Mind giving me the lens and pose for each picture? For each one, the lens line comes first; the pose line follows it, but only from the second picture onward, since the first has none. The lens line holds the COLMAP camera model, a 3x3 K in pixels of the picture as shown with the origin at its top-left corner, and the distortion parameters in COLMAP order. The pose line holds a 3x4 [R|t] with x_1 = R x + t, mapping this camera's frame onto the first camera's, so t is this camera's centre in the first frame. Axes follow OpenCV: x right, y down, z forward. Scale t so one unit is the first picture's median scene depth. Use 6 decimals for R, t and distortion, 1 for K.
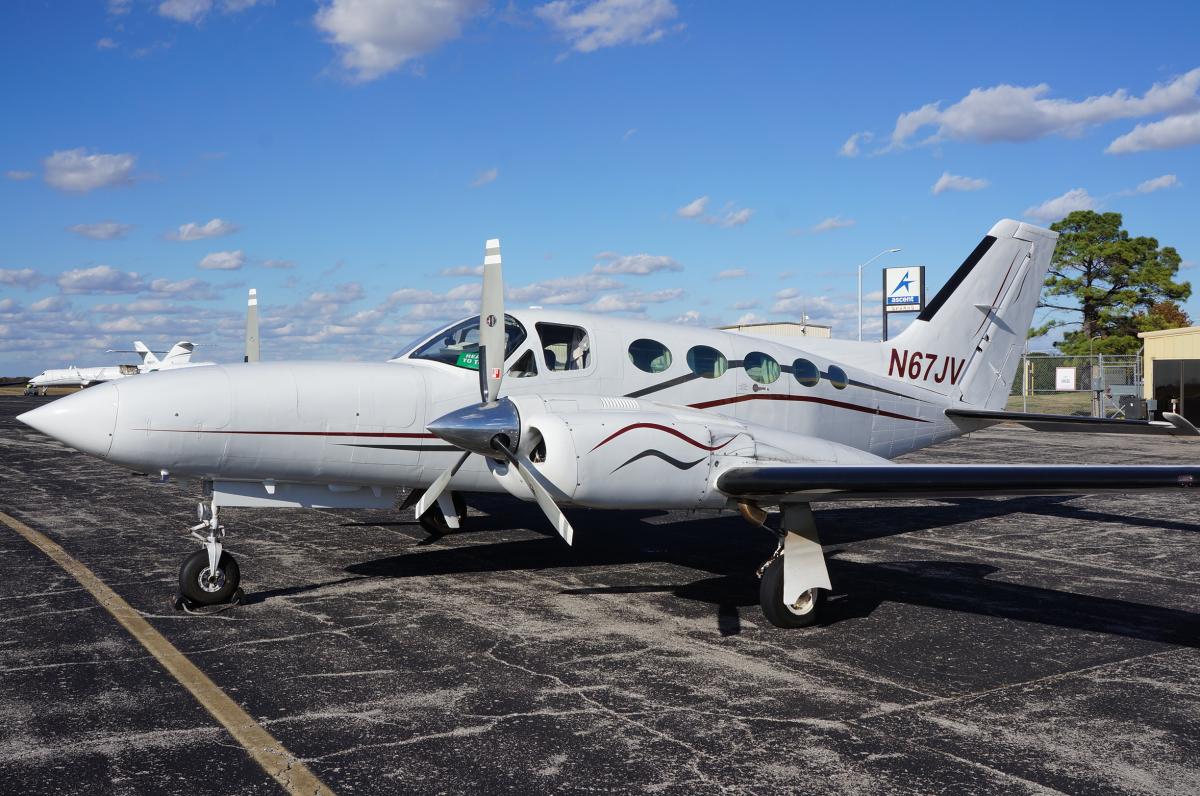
lens RADIAL K [[1181.8, 0, 600.0], [0, 1181.8, 398.0], [0, 0, 1]] dist [-0.084775, 0.206630]
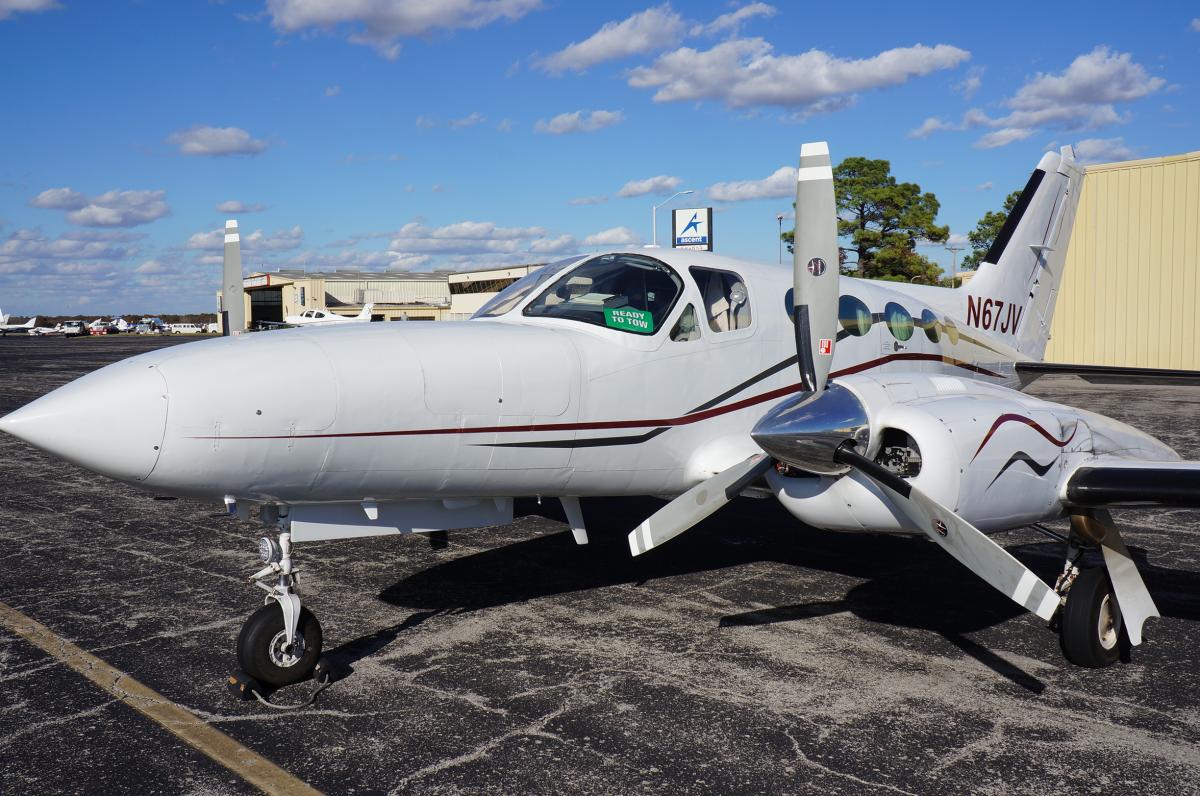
lens RADIAL K [[1130.5, 0, 597.3], [0, 1130.5, 391.6], [0, 0, 1]] dist [-0.104319, 0.180987]
pose [[0.978622, -0.022916, 0.204389, -0.260800], [0.012467, 0.998555, 0.052265, -0.023034], [-0.205291, -0.048599, 0.977494, 0.310997]]
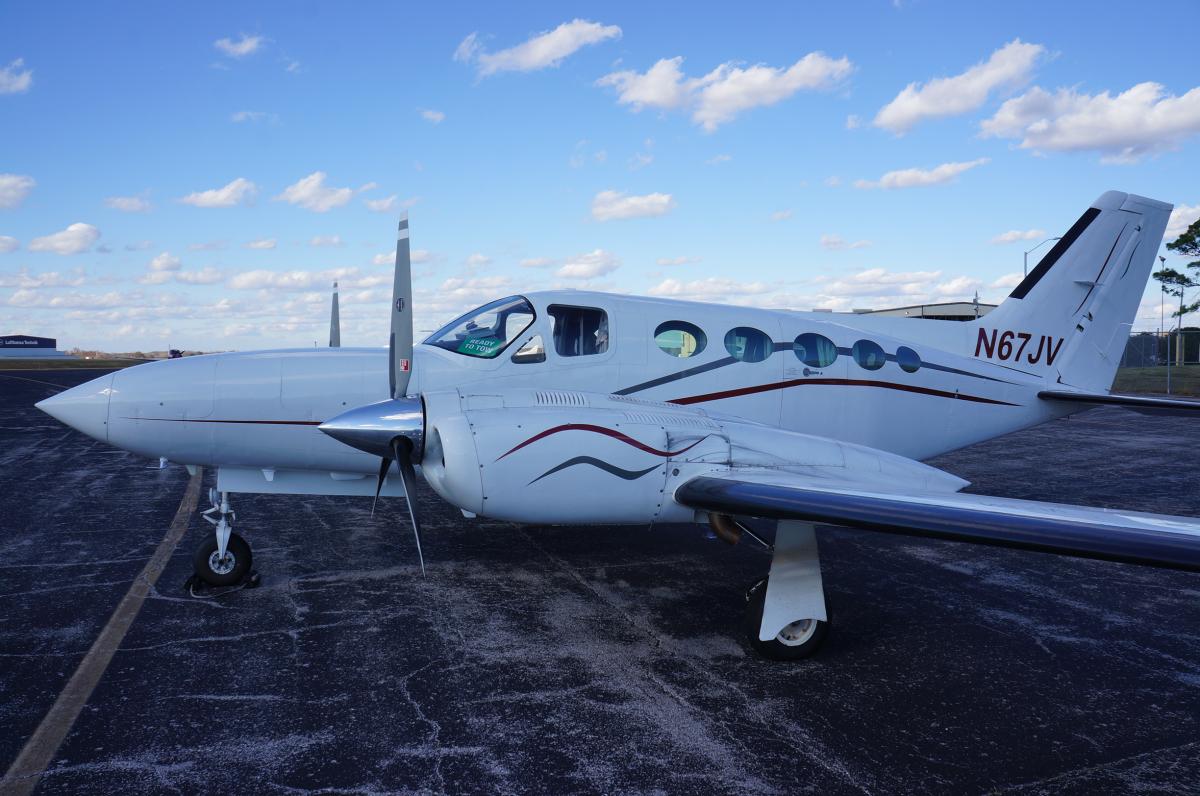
lens RADIAL K [[944.7, 0, 599.1], [0, 944.7, 394.0], [0, 0, 1]] dist [-0.184616, 0.139236]
pose [[0.973183, 0.006775, -0.229933, 0.159684], [0.000474, 0.999505, 0.031459, -0.016239], [0.230032, -0.030724, 0.972698, 0.275665]]
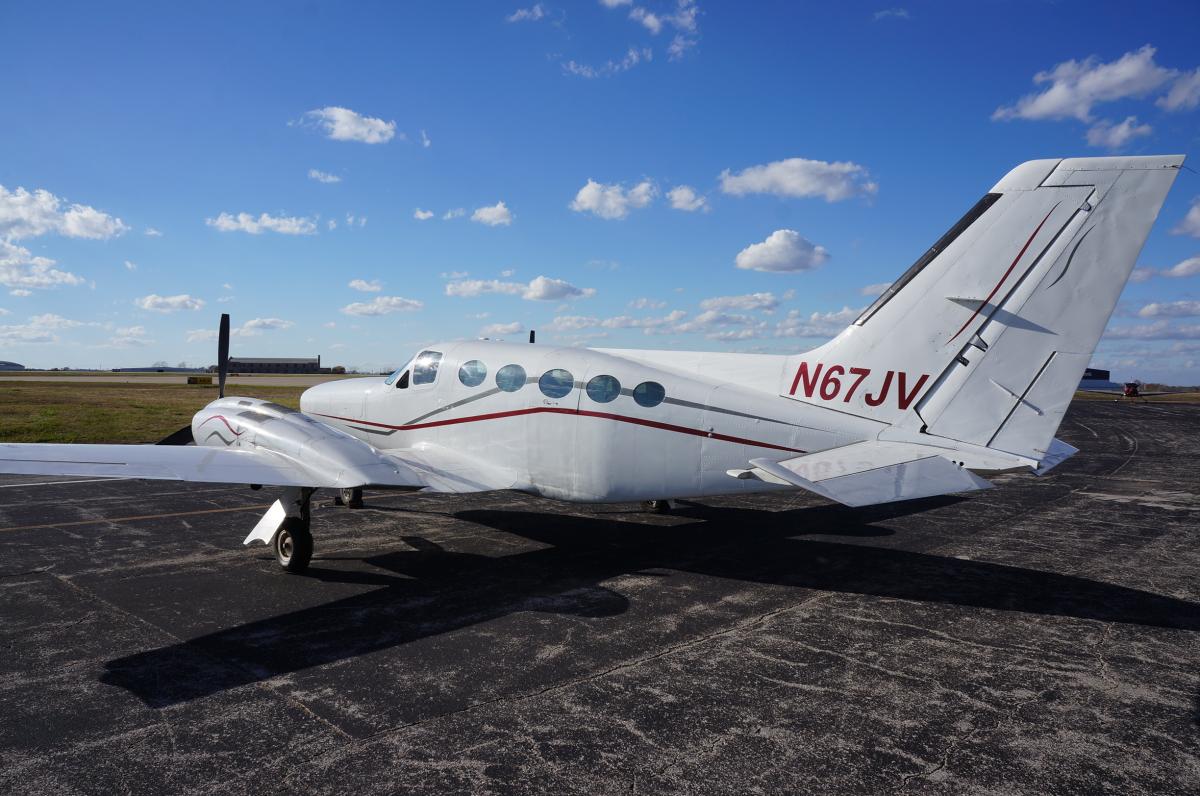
lens RADIAL K [[986.6, 0, 602.2], [0, 986.6, 399.6], [0, 0, 1]] dist [-0.164386, 0.160150]
pose [[0.244504, 0.023384, -0.969366, 1.169446], [-0.028756, 0.999444, 0.016857, -0.031087], [0.969222, 0.023754, 0.245041, 0.924519]]
